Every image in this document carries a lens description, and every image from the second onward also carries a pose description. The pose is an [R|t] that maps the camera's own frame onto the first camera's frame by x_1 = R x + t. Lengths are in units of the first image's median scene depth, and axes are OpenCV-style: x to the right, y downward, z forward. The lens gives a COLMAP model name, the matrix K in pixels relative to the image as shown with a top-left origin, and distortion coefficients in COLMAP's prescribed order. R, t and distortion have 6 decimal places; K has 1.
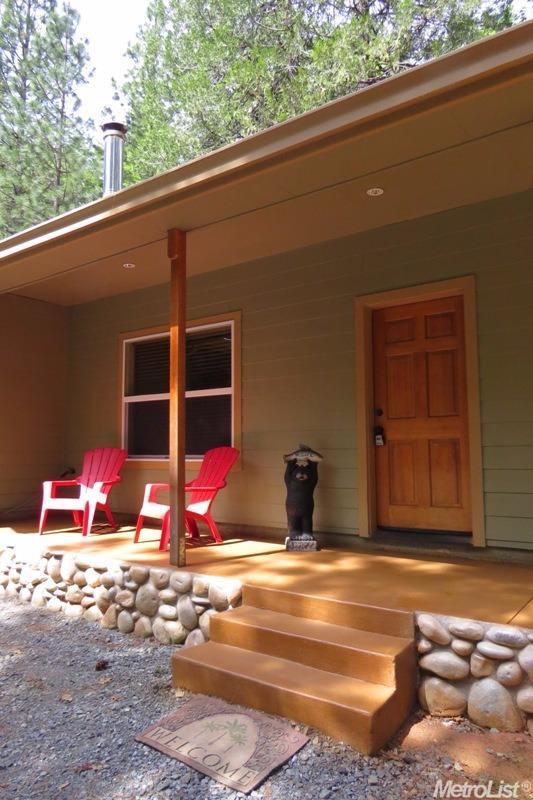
lens RADIAL K [[573.6, 0, 266.5], [0, 573.6, 400.0], [0, 0, 1]] dist [-0.019747, 0.002753]
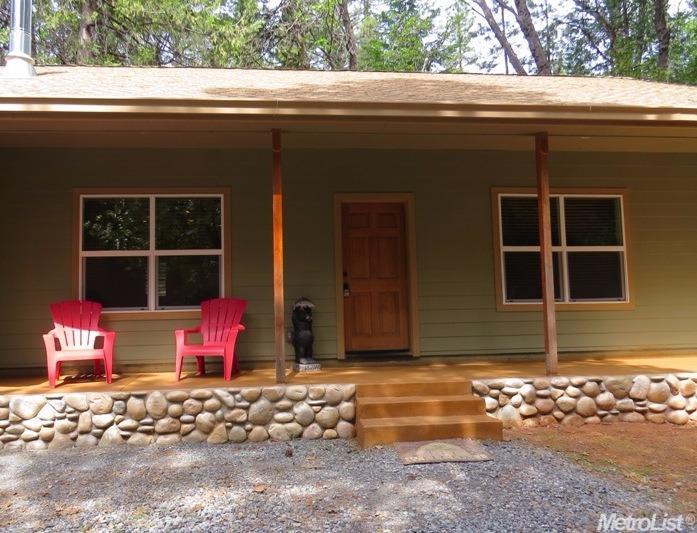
lens RADIAL K [[535.6, 0, 348.5], [0, 535.6, 266.5], [0, 0, 1]] dist [0.007778, -0.000149]
pose [[0.741630, 0.044058, 0.669361, -0.789205], [-0.040405, 0.998963, -0.020985, 0.034099], [-0.669592, -0.011482, 0.742641, -0.022345]]
